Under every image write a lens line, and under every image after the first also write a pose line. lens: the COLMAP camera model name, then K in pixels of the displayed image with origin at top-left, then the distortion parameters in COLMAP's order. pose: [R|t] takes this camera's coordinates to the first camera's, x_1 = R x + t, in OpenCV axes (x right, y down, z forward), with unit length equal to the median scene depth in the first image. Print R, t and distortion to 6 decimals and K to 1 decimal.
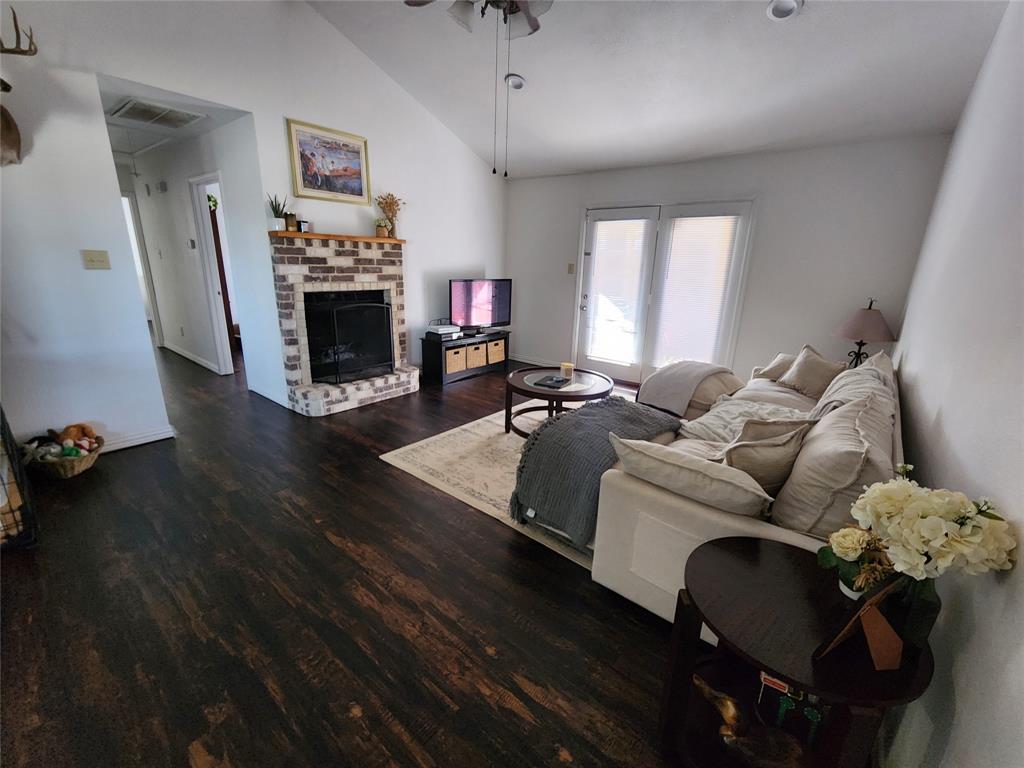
lens RADIAL K [[426.0, 0, 512.0], [0, 426.0, 384.0], [0, 0, 1]] dist [-0.000494, 0.000336]
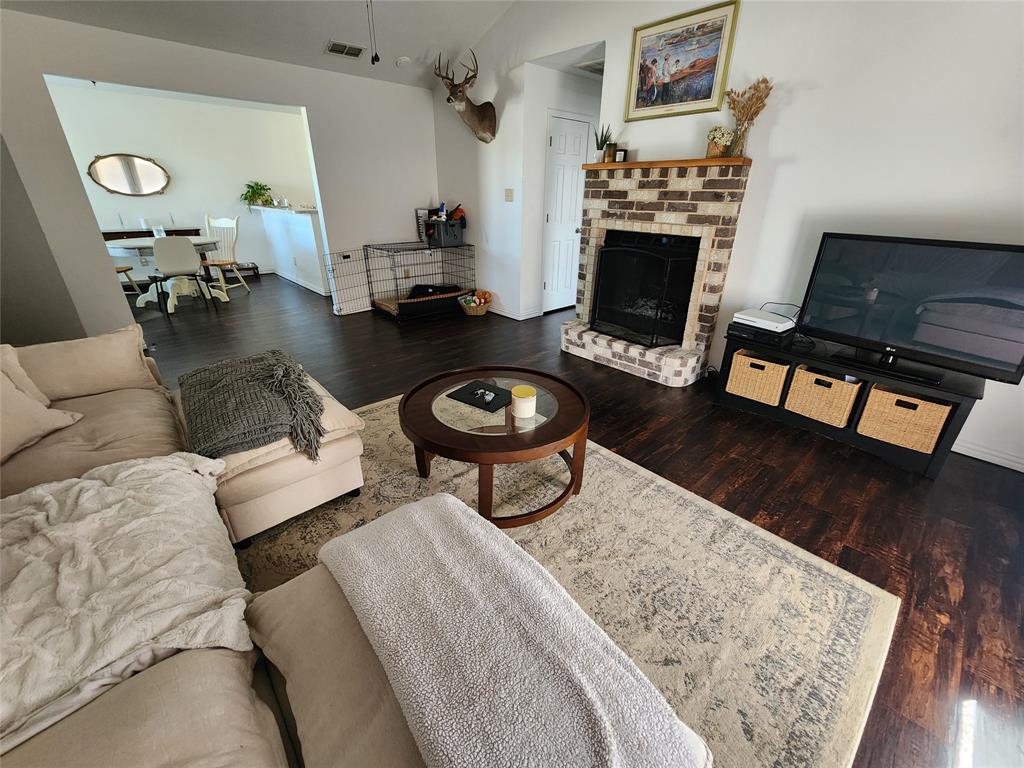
lens RADIAL K [[426.0, 0, 512.0], [0, 426.0, 384.0], [0, 0, 1]] dist [-0.000494, 0.000336]
pose [[-0.142777, 0.376584, -0.915314, 0.533673], [-0.292701, 0.867358, 0.402512, -0.226599], [0.945484, 0.325383, -0.013612, 0.883963]]
